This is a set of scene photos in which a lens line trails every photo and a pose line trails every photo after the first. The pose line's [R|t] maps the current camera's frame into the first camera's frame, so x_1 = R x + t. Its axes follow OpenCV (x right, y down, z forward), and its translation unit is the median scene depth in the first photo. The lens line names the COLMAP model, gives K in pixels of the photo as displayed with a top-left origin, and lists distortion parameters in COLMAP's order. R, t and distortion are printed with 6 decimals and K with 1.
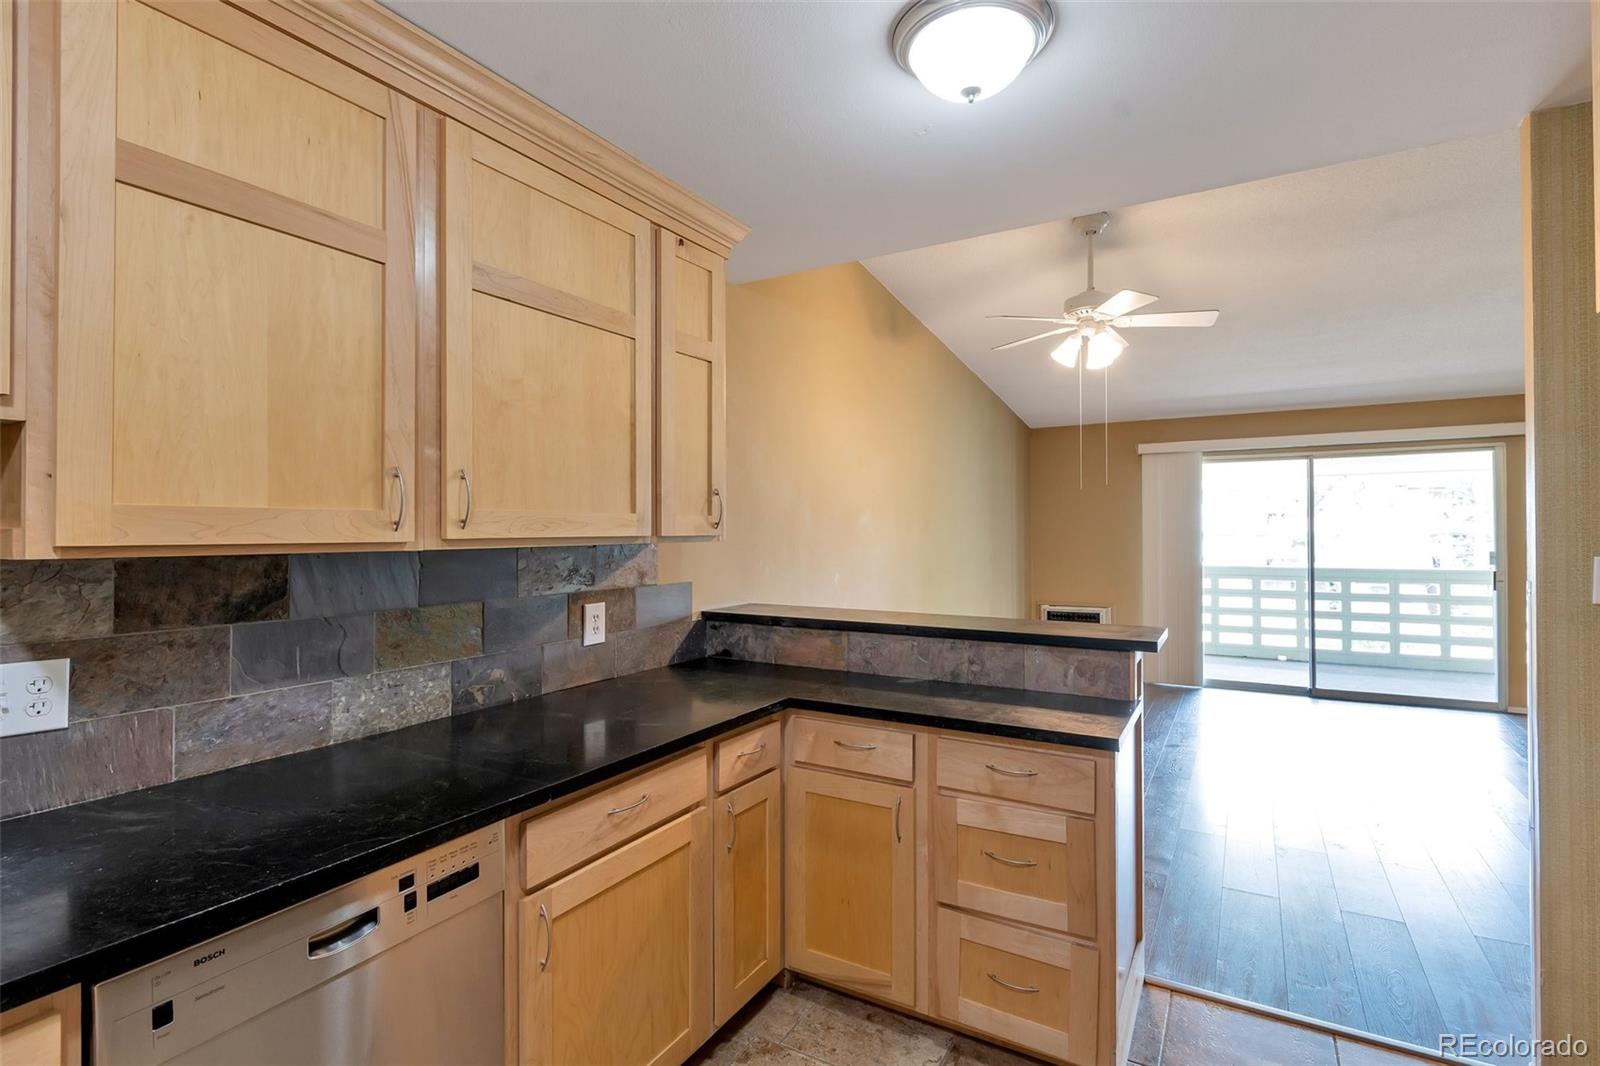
lens RADIAL K [[796.6, 0, 789.7], [0, 796.6, 522.6], [0, 0, 1]] dist [-0.001696, -0.001068]
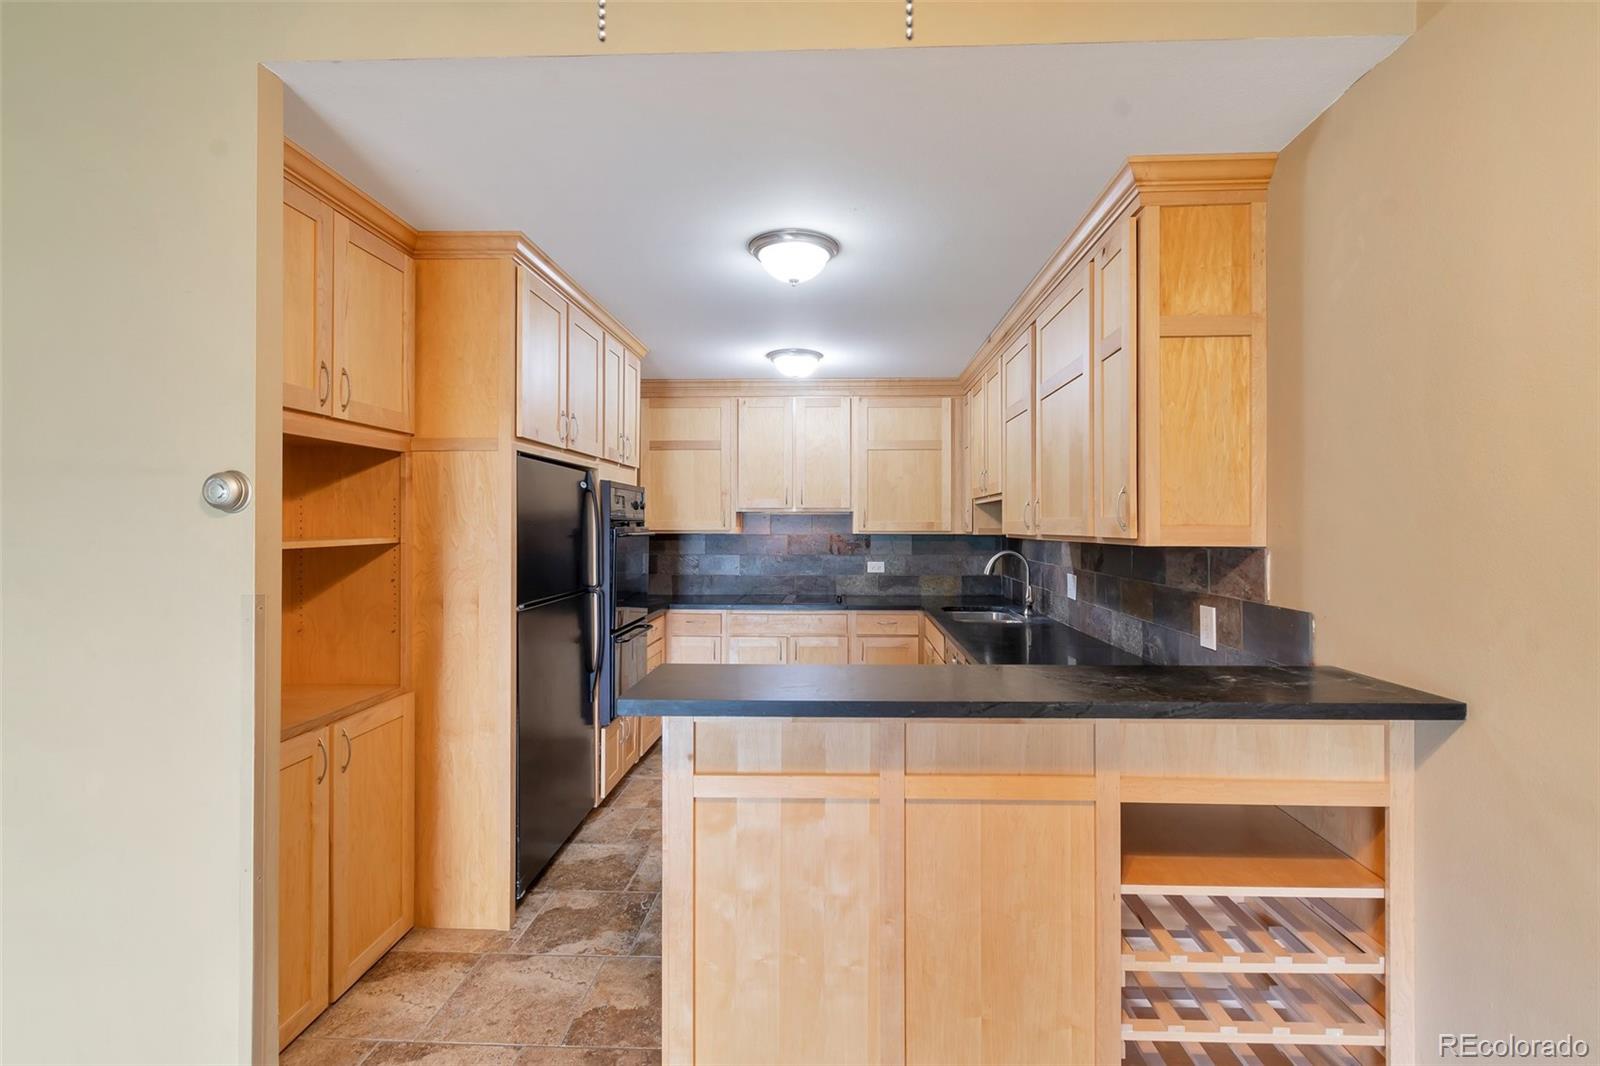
lens RADIAL K [[722.6, 0, 794.5], [0, 722.6, 522.3], [0, 0, 1]] dist [-0.004617, -0.001387]
pose [[-0.897495, -0.002961, -0.441016, 0.727789], [0.003057, 0.999912, -0.012935, 0.009498], [0.441015, -0.012958, -0.897406, 1.897576]]
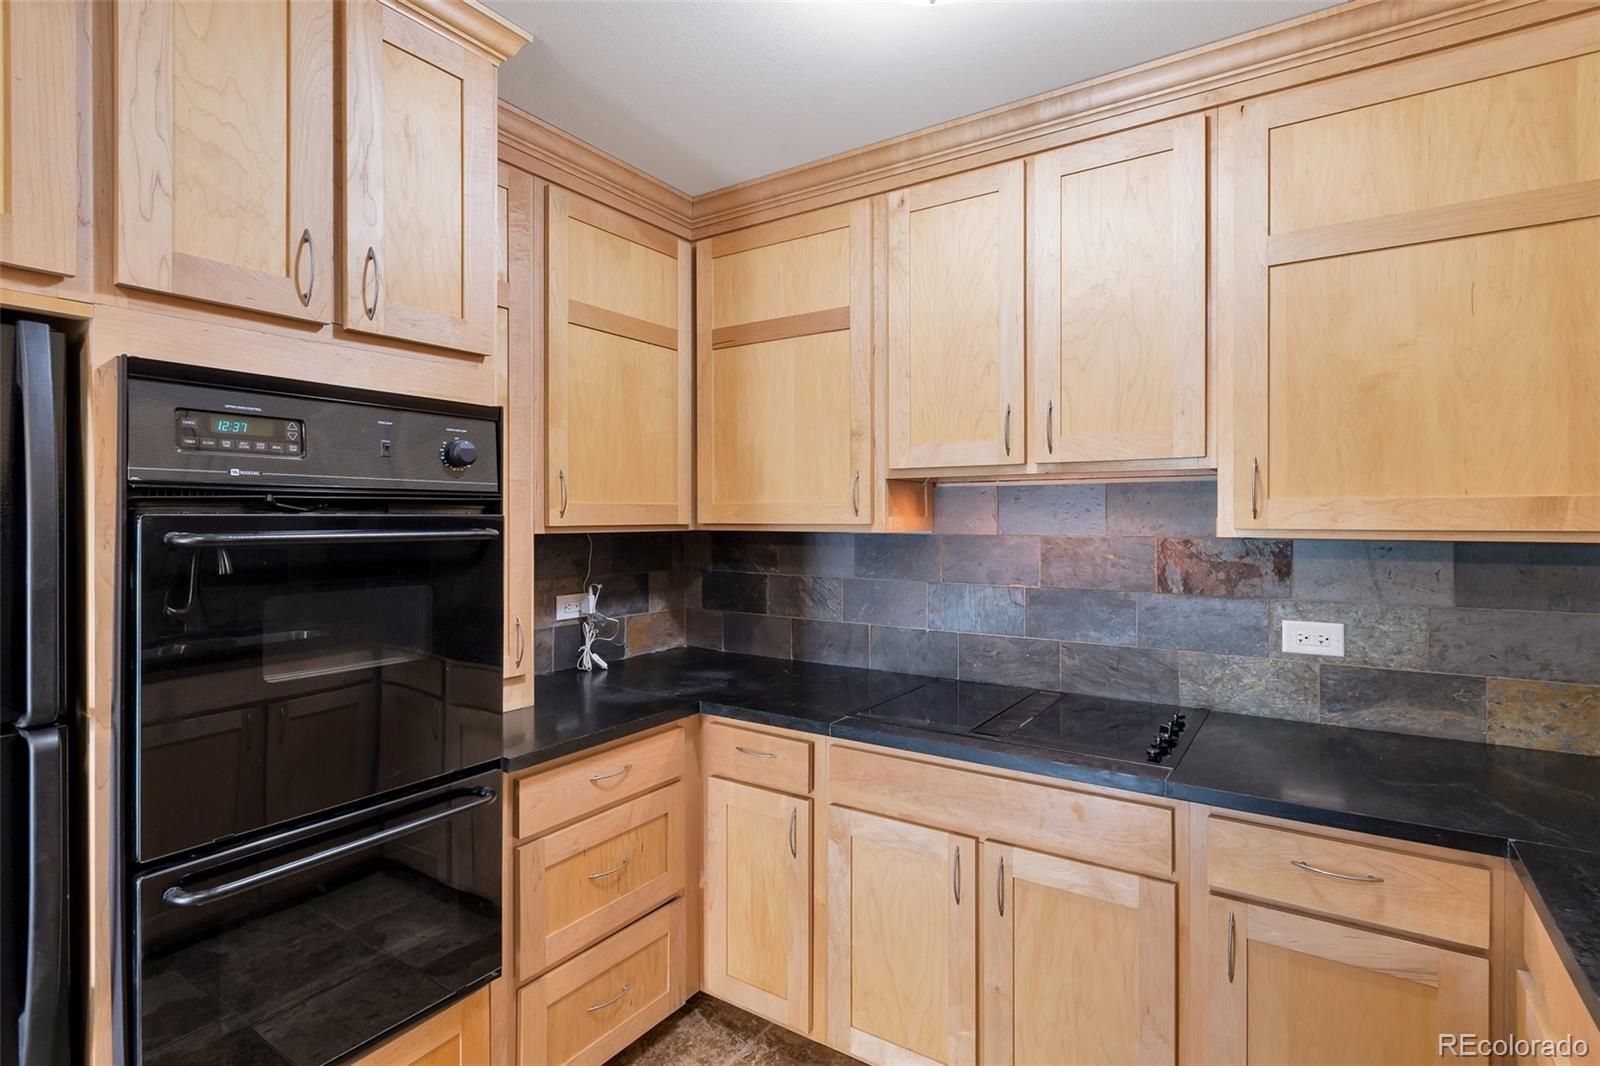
lens RADIAL K [[796.6, 0, 764.8], [0, 796.6, 518.5], [0, 0, 1]] dist [-0.001696, -0.001068]
pose [[-0.996164, 0.000133, 0.087505, -0.105101], [-0.000463, 0.999977, -0.006794, 0.002658], [-0.087504, -0.006808, -0.996141, 0.708779]]
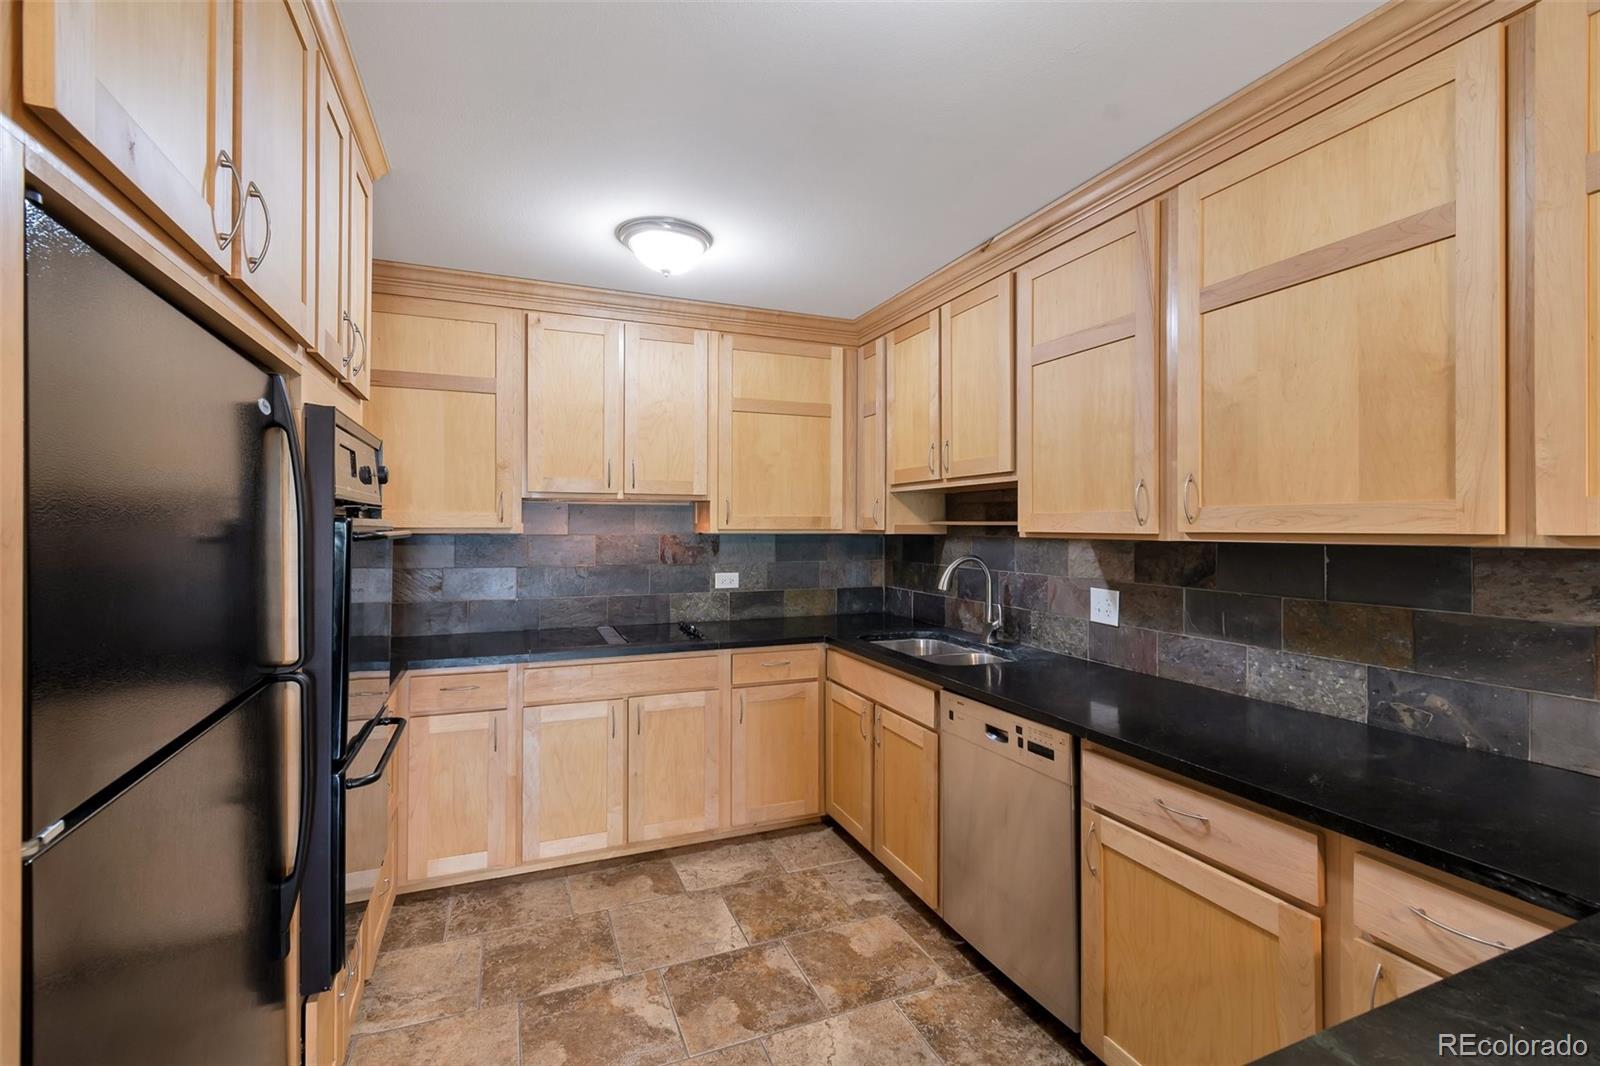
lens RADIAL K [[722.6, 0, 809.1], [0, 722.6, 524.3], [0, 0, 1]] dist [-0.004617, -0.001387]
pose [[-0.614749, -0.004469, -0.788710, 0.639816], [0.004901, 0.999943, -0.009486, 0.013423], [0.788707, -0.009697, -0.614693, 0.999347]]
